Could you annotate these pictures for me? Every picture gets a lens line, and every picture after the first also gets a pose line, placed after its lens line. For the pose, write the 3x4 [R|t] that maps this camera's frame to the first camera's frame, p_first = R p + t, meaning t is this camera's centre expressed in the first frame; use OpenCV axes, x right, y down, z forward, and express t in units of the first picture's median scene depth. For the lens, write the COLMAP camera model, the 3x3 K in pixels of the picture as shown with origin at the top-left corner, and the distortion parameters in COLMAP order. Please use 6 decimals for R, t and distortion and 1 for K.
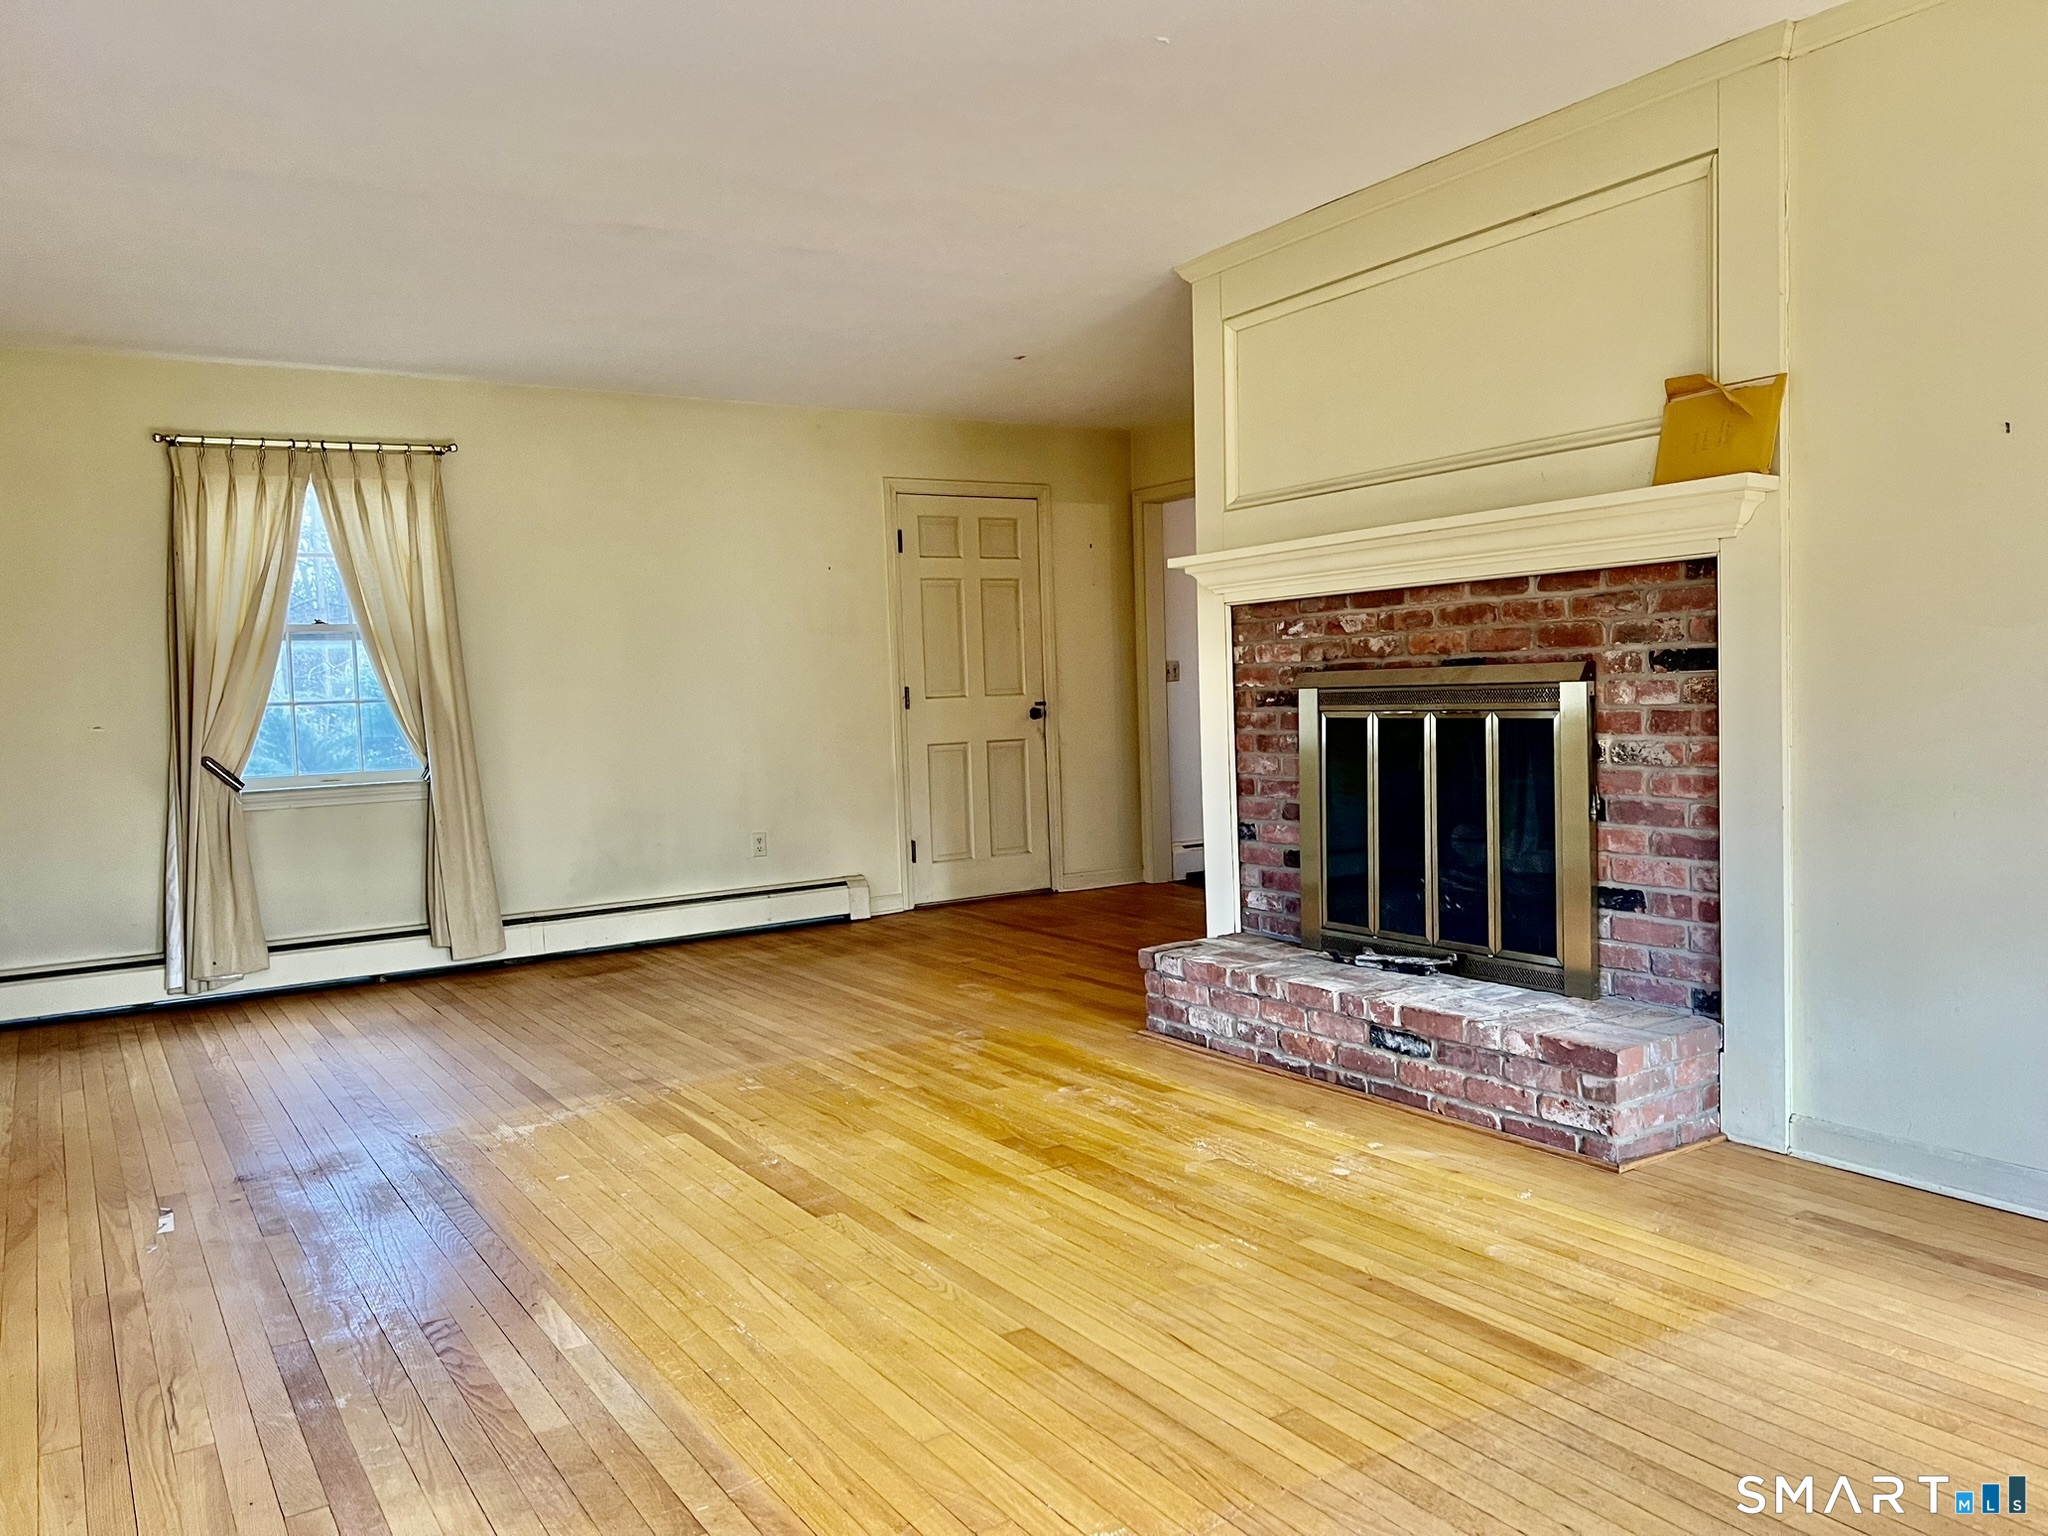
lens RADIAL K [[1540.7, 0, 1034.5], [0, 1540.7, 762.8], [0, 0, 1]] dist [0.052836, -0.052562]
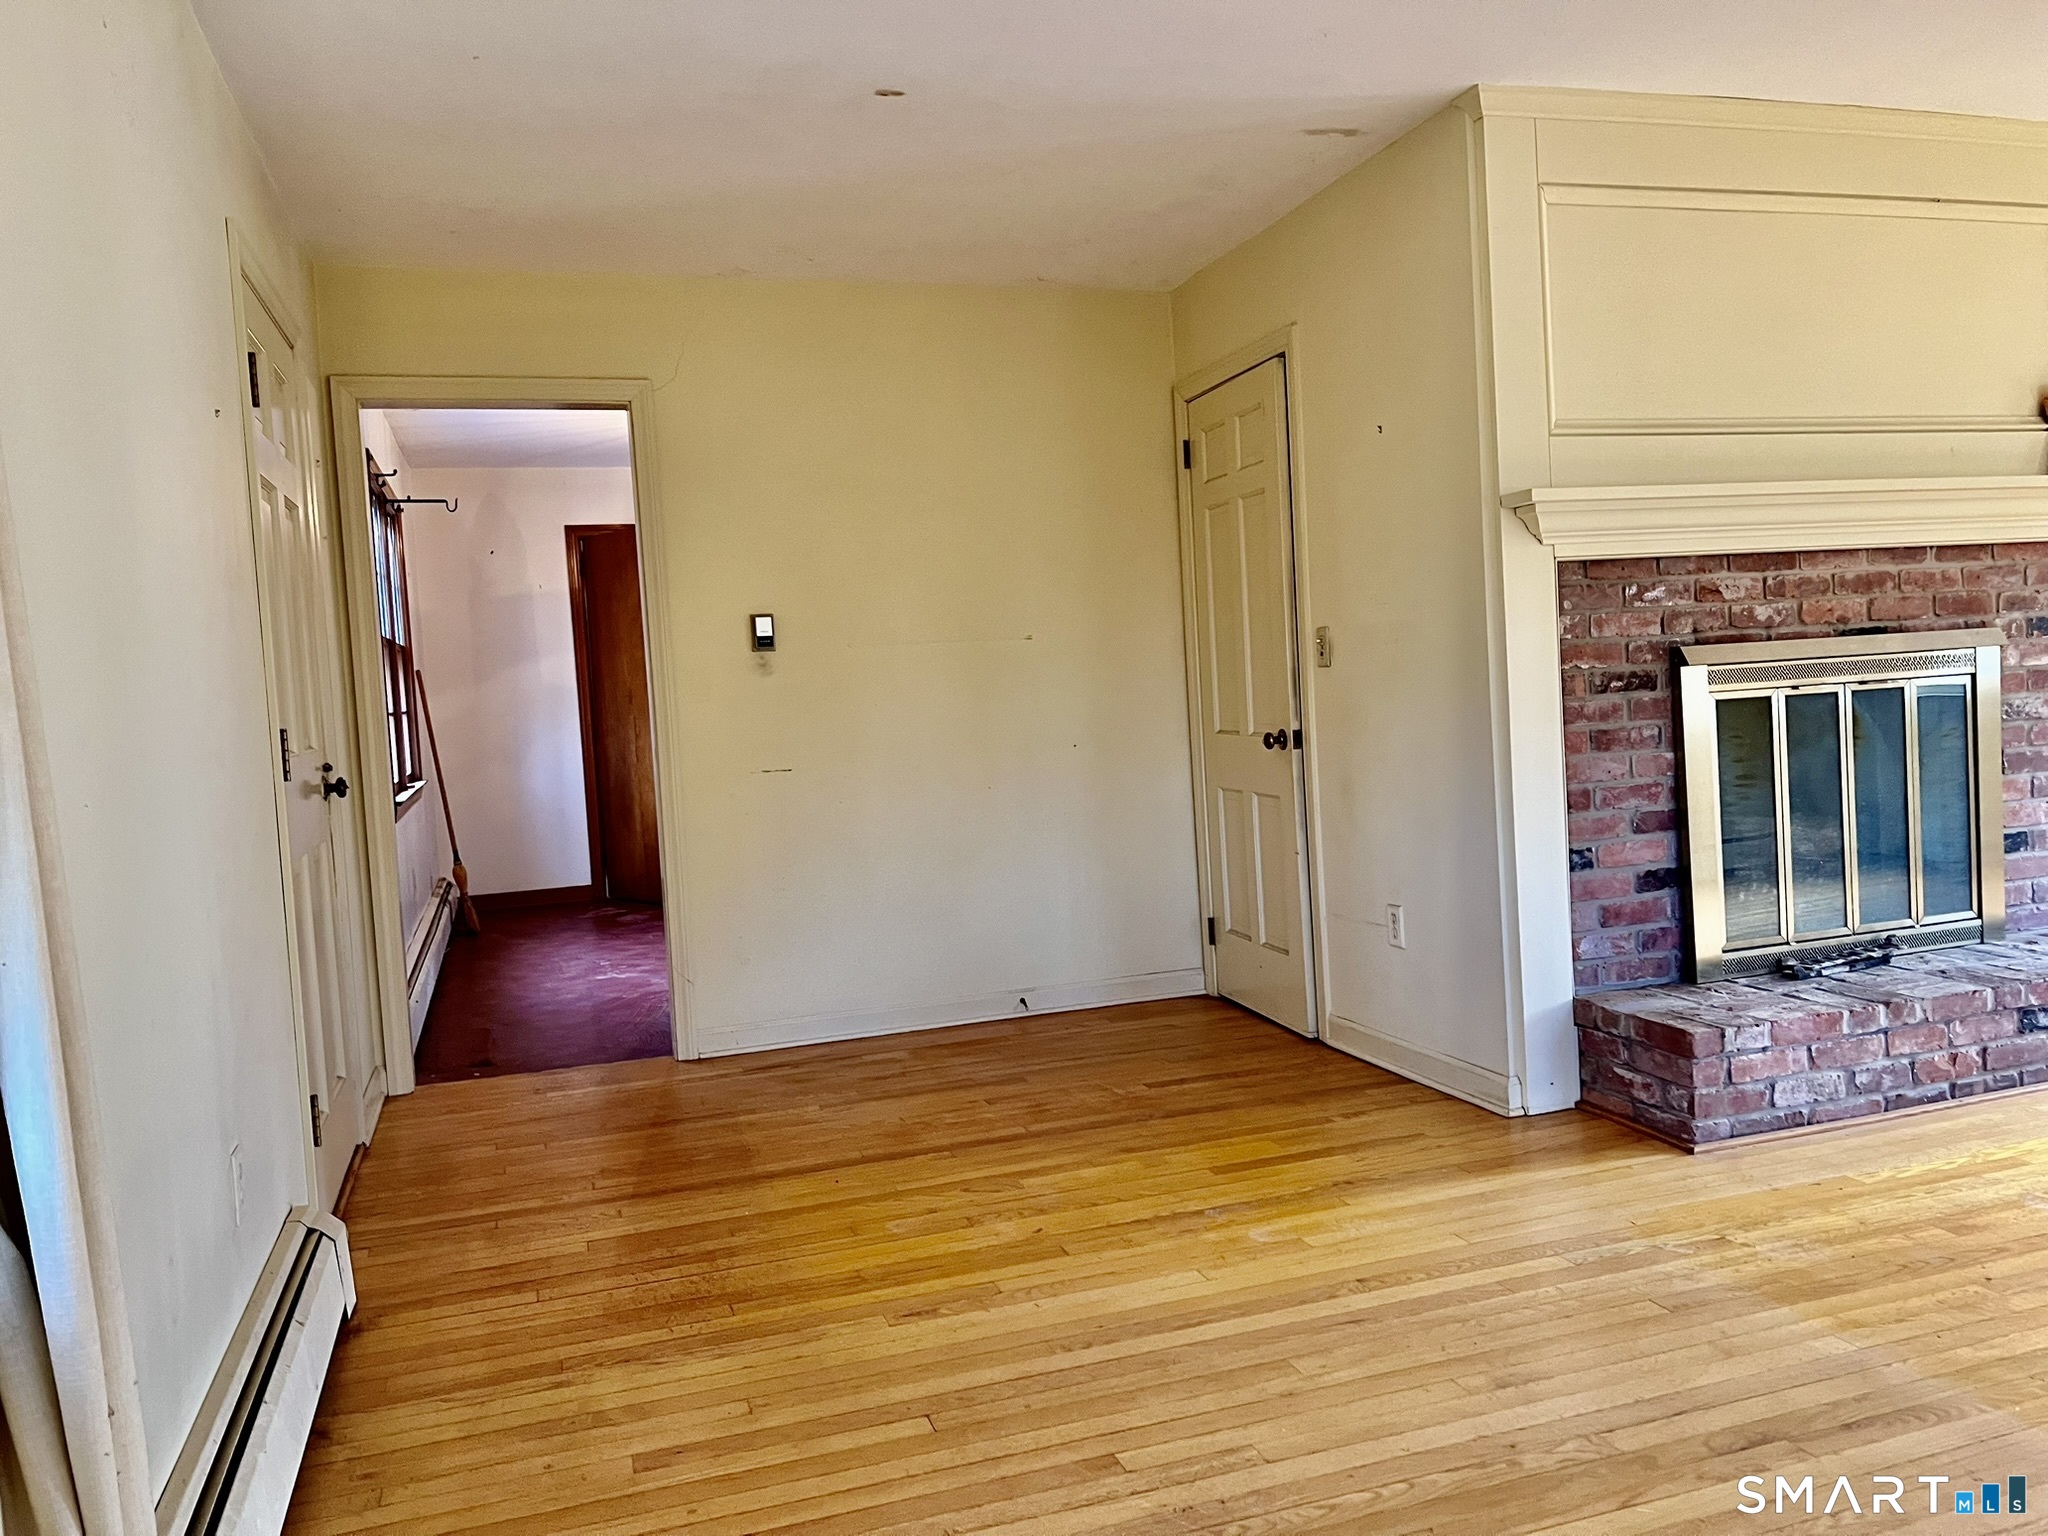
lens RADIAL K [[1542.6, 0, 1019.1], [0, 1542.6, 753.5], [0, 0, 1]] dist [0.049301, -0.043109]
pose [[0.249625, -0.022468, 0.968082, -0.757181], [0.099523, 0.995032, -0.002569, -0.037252], [-0.963215, 0.096988, 0.250621, 1.207369]]
